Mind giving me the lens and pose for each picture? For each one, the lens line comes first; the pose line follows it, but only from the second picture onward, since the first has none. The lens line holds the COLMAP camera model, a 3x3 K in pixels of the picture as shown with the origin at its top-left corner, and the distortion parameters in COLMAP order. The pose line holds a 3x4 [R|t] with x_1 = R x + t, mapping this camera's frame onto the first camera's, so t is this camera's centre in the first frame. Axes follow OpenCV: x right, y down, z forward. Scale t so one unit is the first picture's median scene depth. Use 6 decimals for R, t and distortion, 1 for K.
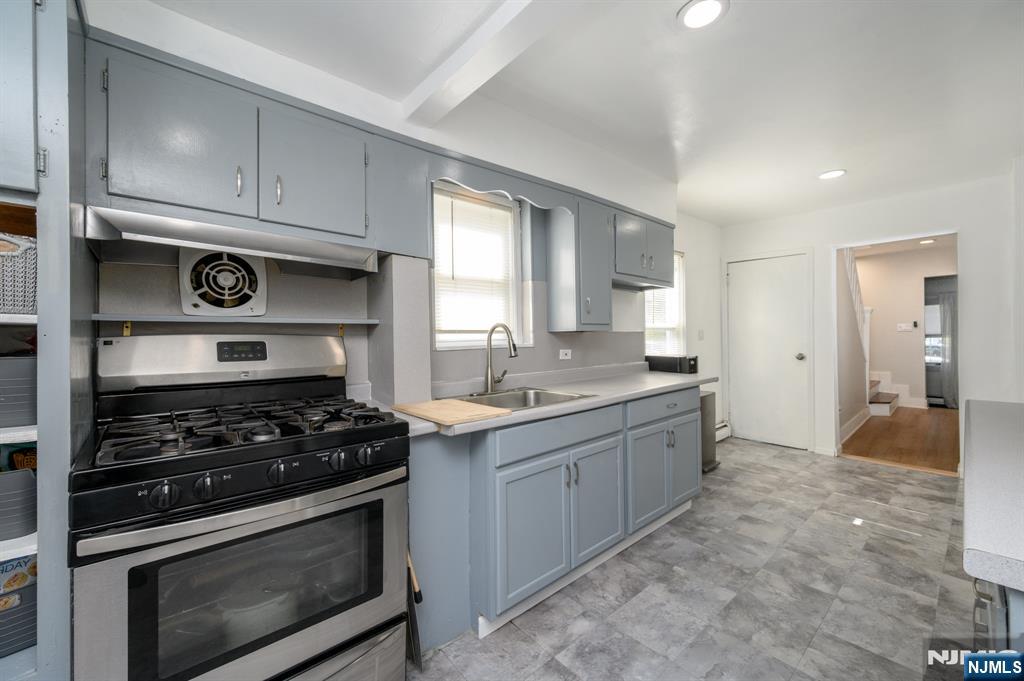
lens RADIAL K [[413.5, 0, 512.0], [0, 413.5, 340.5], [0, 0, 1]] dist [-0.000286, 0.000047]
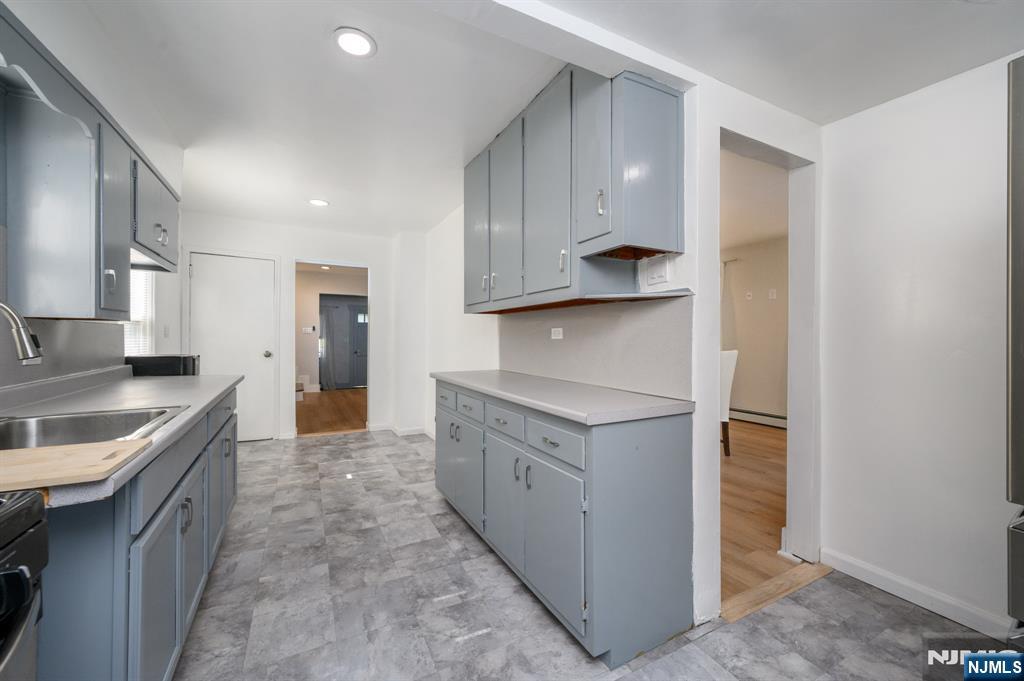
lens RADIAL K [[413.5, 0, 512.0], [0, 413.5, 340.5], [0, 0, 1]] dist [-0.000286, 0.000047]
pose [[0.207147, 0.007622, 0.978280, -0.381349], [-0.000528, 0.999970, -0.007679, 0.018736], [-0.978310, 0.001074, 0.207145, 0.244086]]
